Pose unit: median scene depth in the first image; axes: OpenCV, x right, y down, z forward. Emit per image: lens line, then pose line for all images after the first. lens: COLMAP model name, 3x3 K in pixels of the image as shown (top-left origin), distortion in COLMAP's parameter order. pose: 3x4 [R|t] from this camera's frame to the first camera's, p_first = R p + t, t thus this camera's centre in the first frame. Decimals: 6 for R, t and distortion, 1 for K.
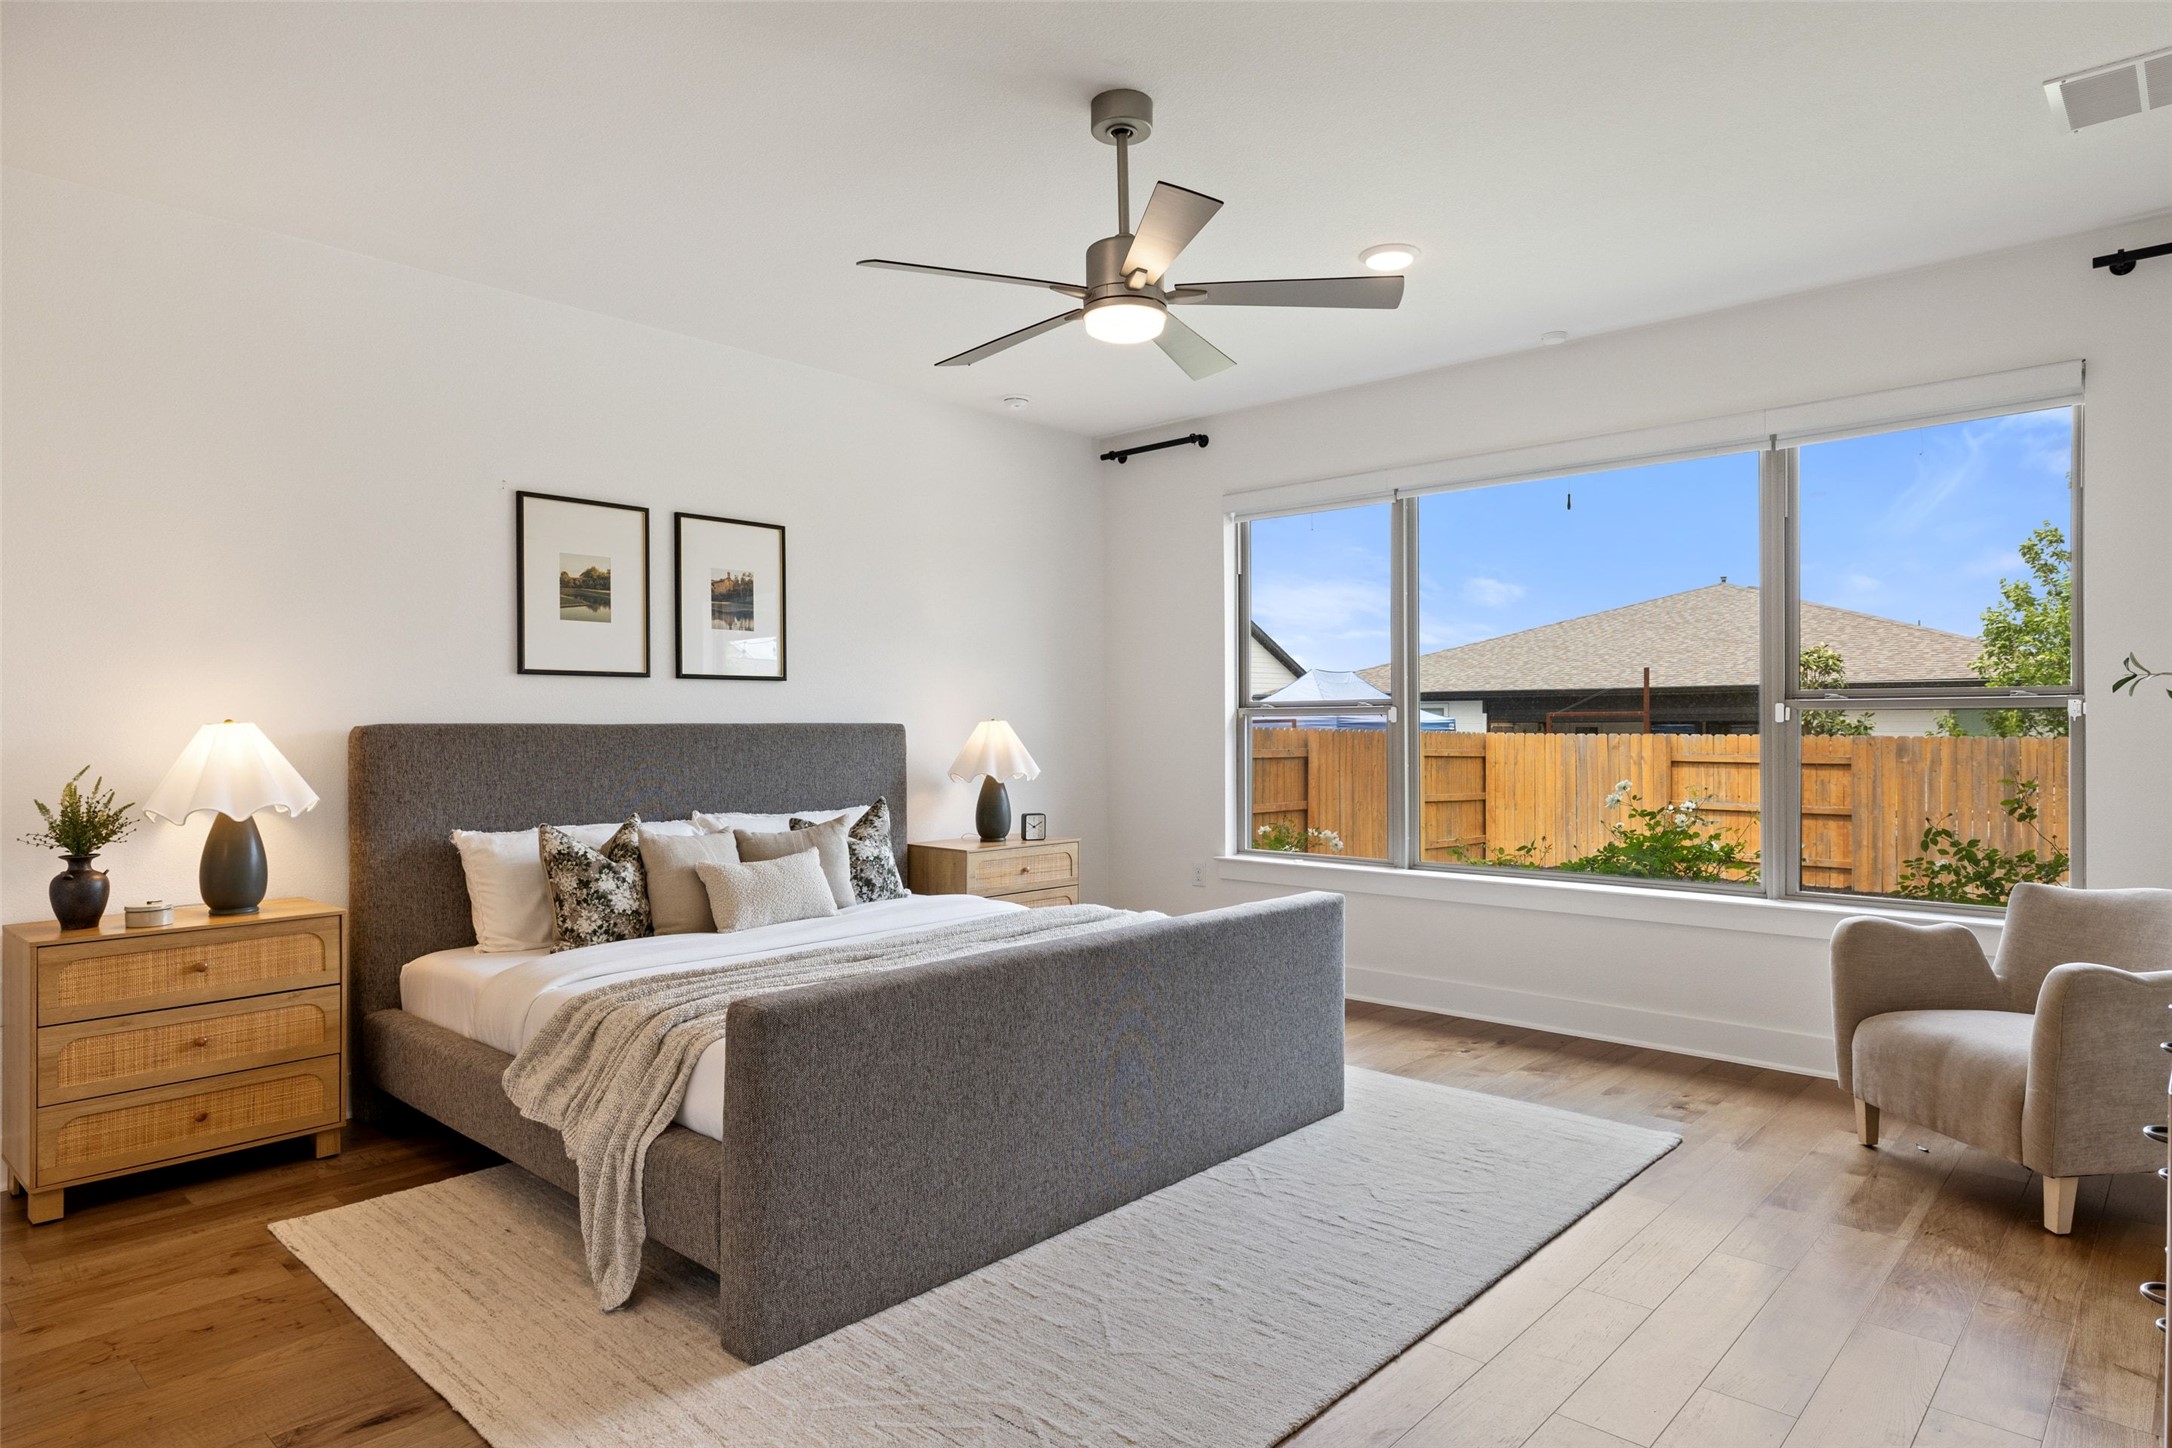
lens RADIAL K [[1248.0, 0, 1086.0], [0, 1248.0, 724.0], [0, 0, 1]] dist [0.000859, -0.000475]
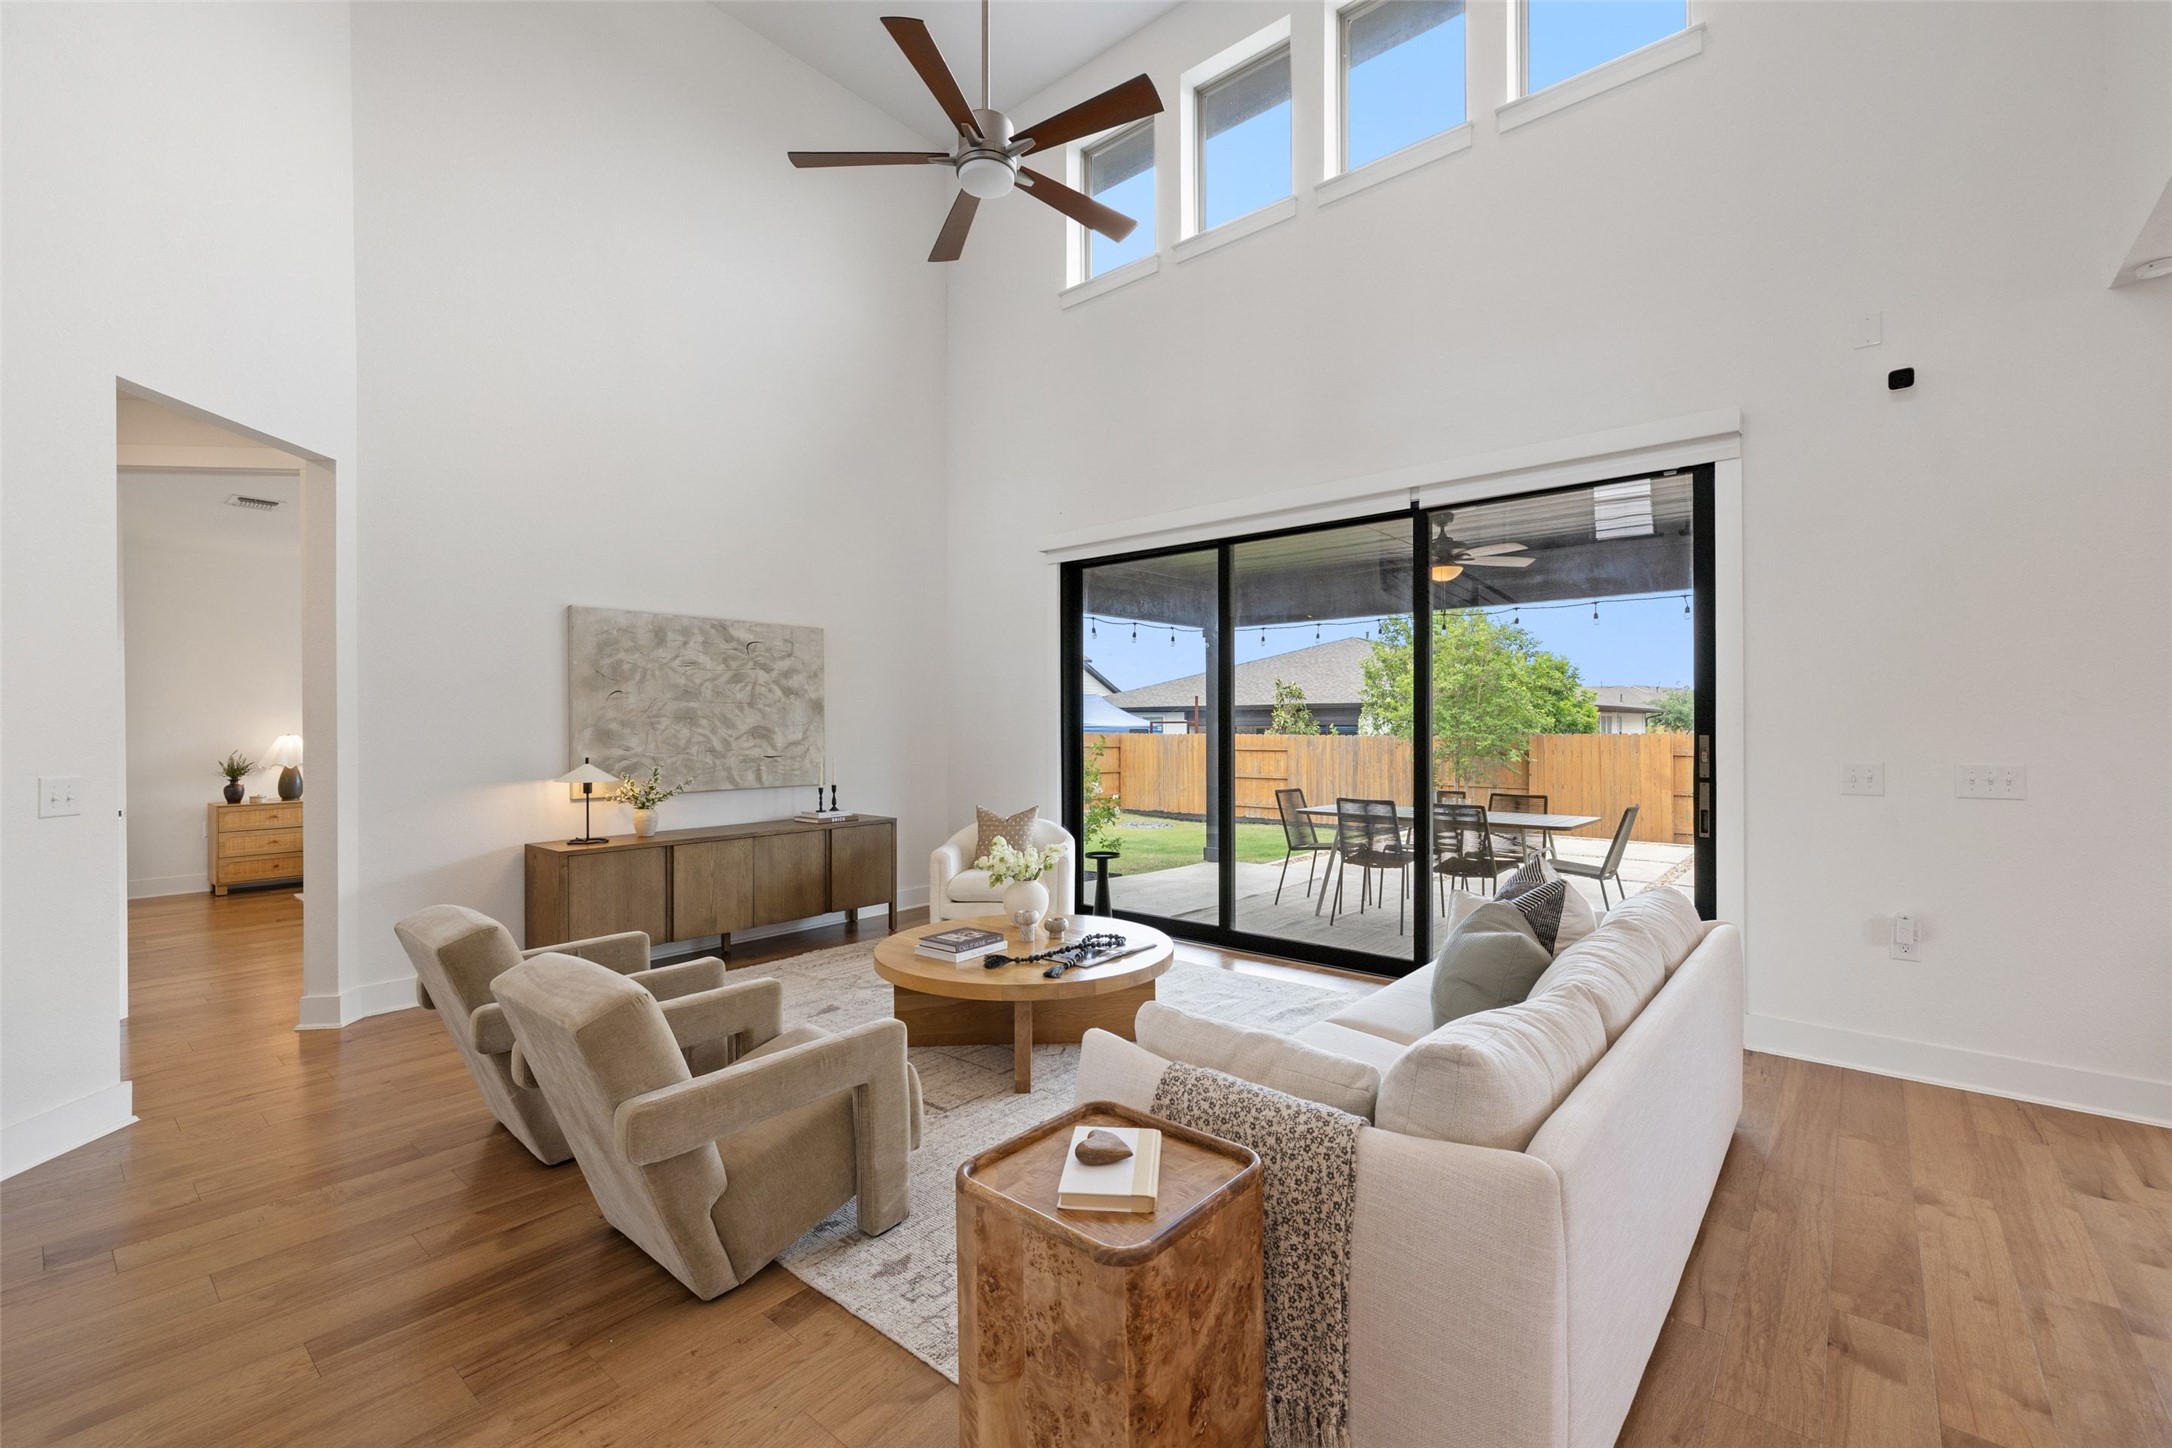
lens RADIAL K [[919.3, 0, 1104.6], [0, 919.3, 730.6], [0, 0, 1]] dist [-0.003159, -0.000340]
pose [[0.999431, -0.002074, 0.033672, 0.962175], [0.001836, 0.999973, 0.007084, -0.019581], [-0.033686, -0.007019, 0.999408, -1.010473]]
